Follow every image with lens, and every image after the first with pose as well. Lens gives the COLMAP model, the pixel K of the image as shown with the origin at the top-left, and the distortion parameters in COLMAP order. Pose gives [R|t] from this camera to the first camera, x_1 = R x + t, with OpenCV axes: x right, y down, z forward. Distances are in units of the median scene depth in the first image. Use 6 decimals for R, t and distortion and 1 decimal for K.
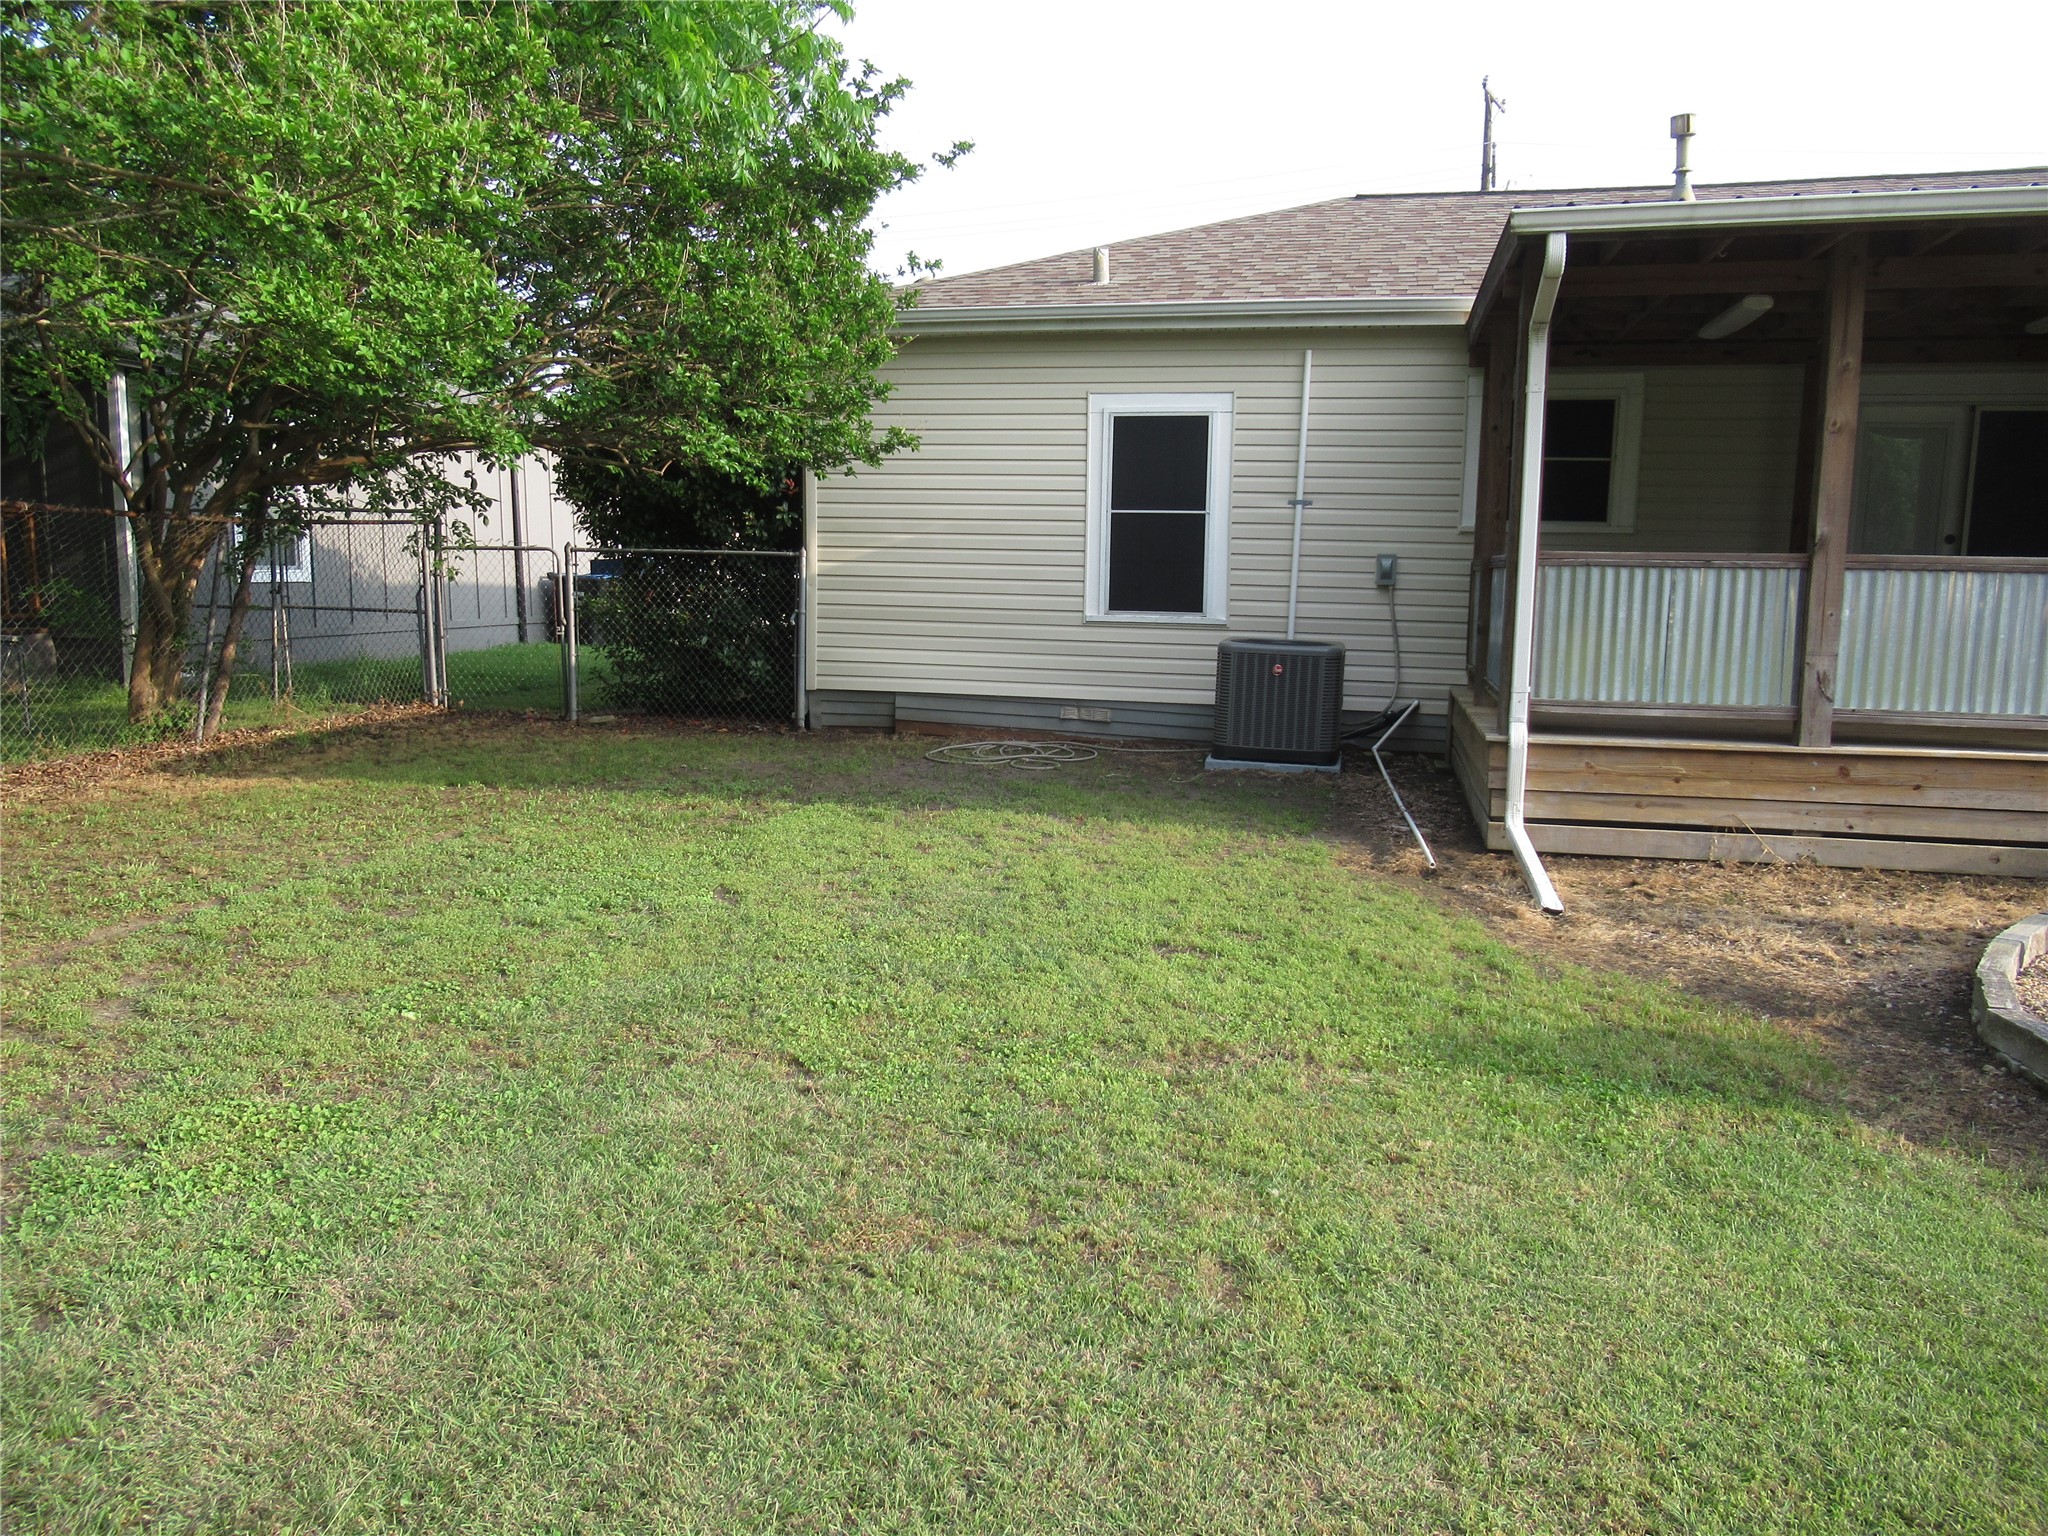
lens RADIAL K [[1555.7, 0, 1032.3], [0, 1555.7, 775.0], [0, 0, 1]] dist [0.003515, 0.009741]
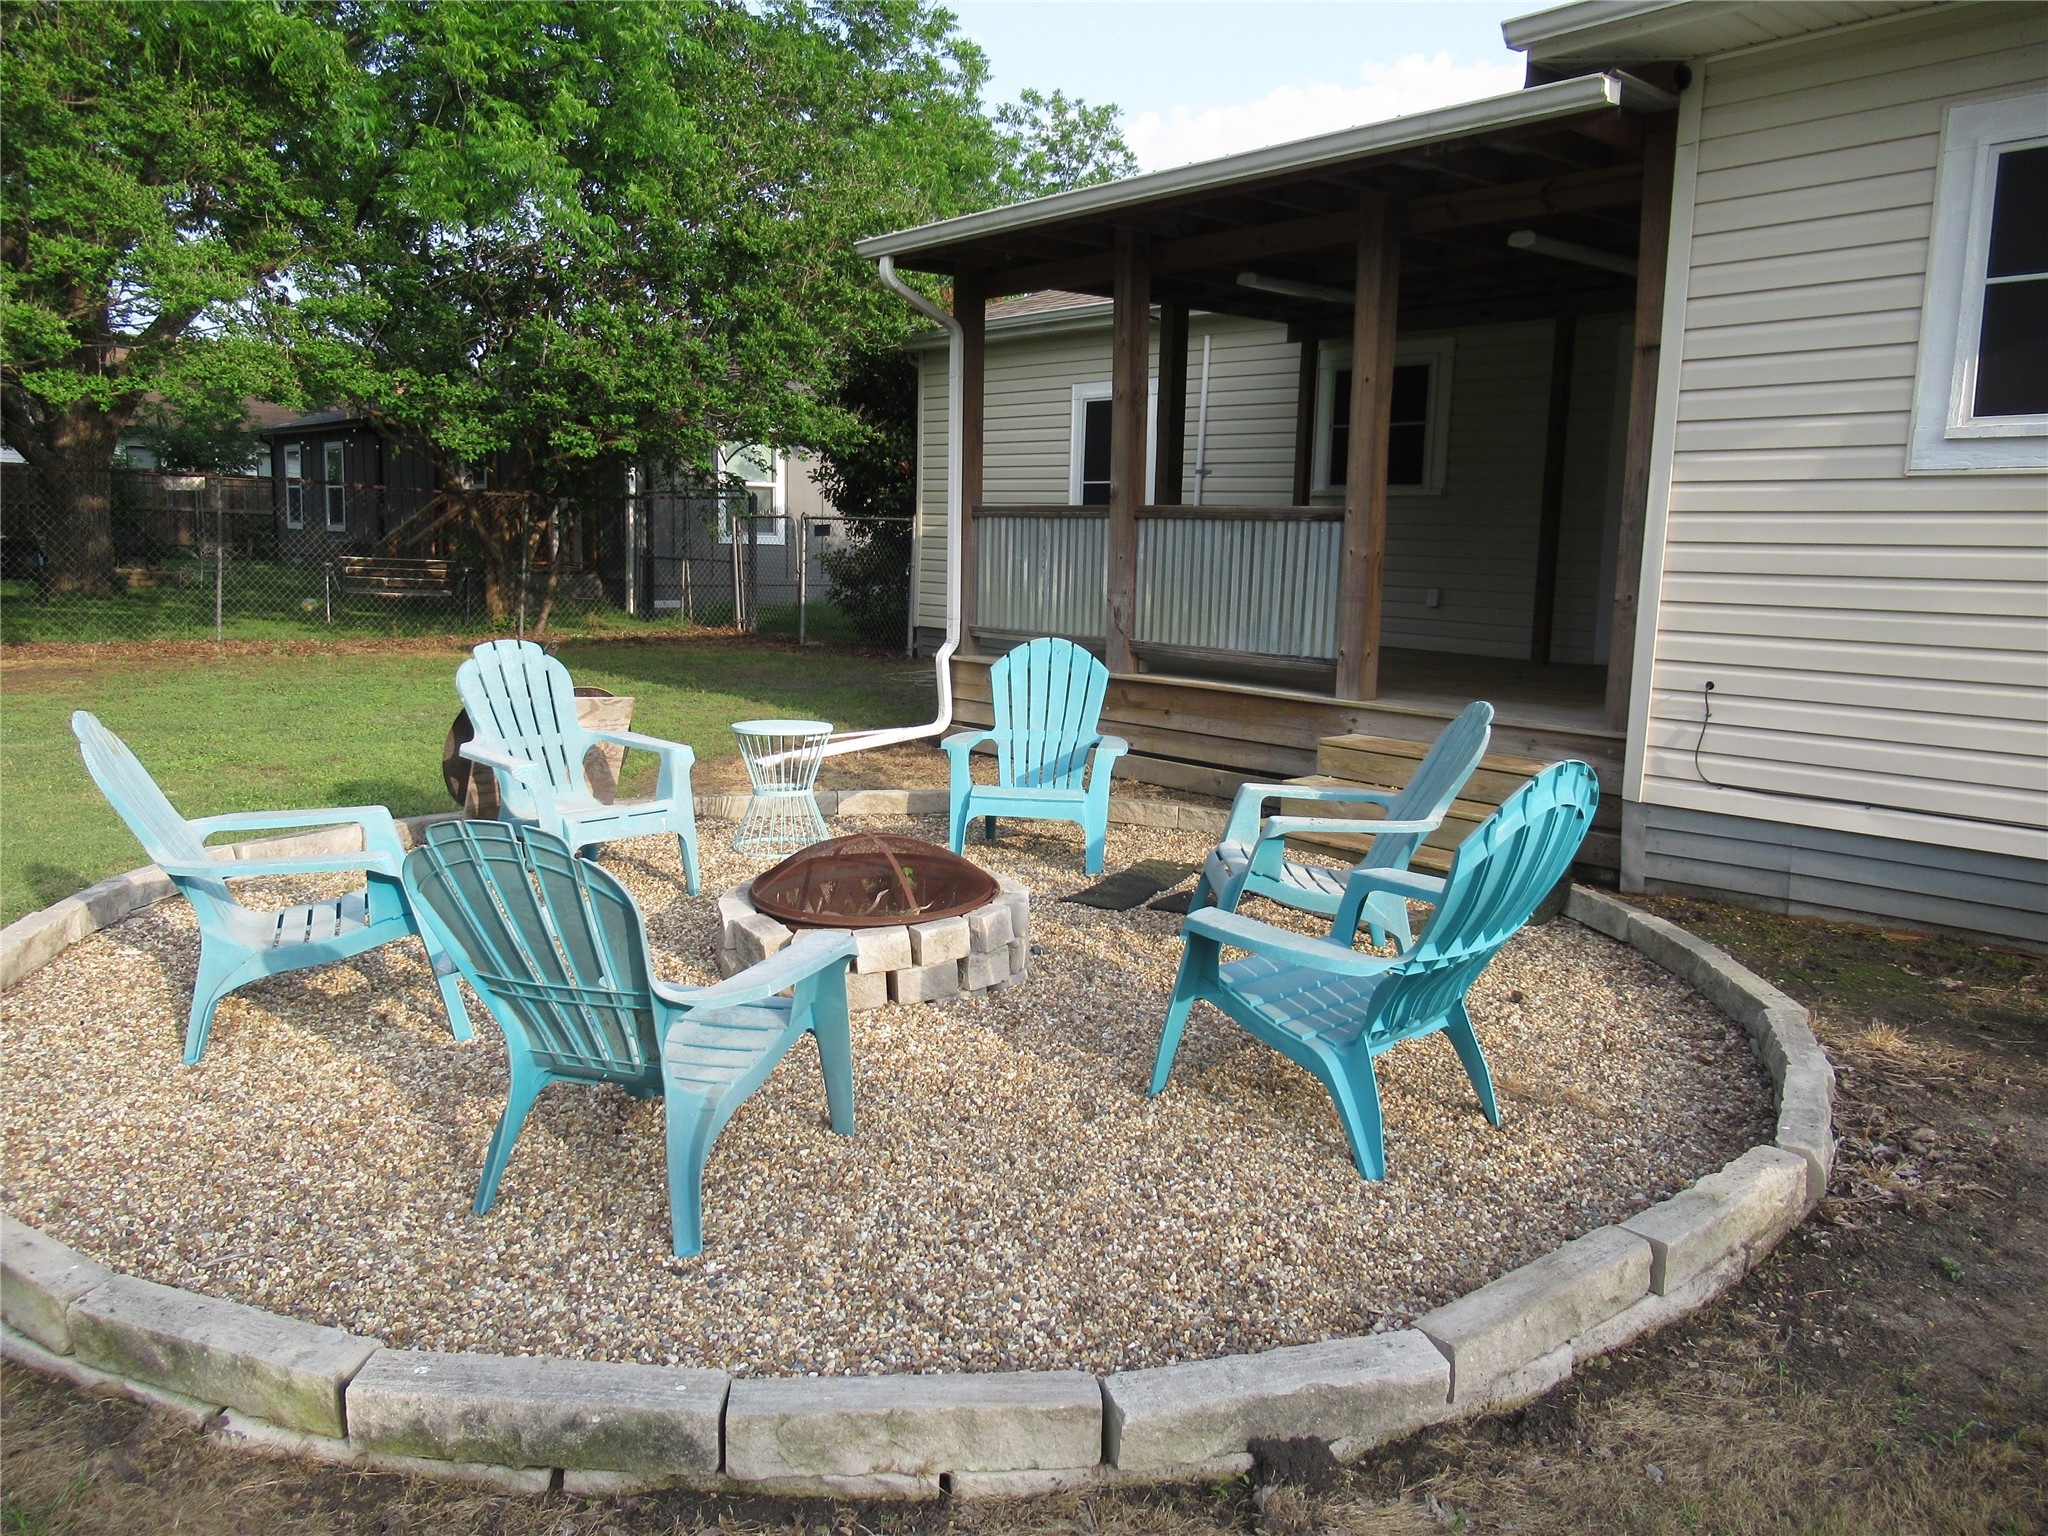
lens RADIAL K [[1555.7, 0, 1012.9], [0, 1555.7, 768.7], [0, 0, 1]] dist [0.003515, 0.009741]
pose [[0.809893, 0.091416, -0.579410, 0.678962], [-0.090178, 0.995443, 0.031006, 0.014345], [0.579604, 0.027139, 0.814446, 0.013963]]
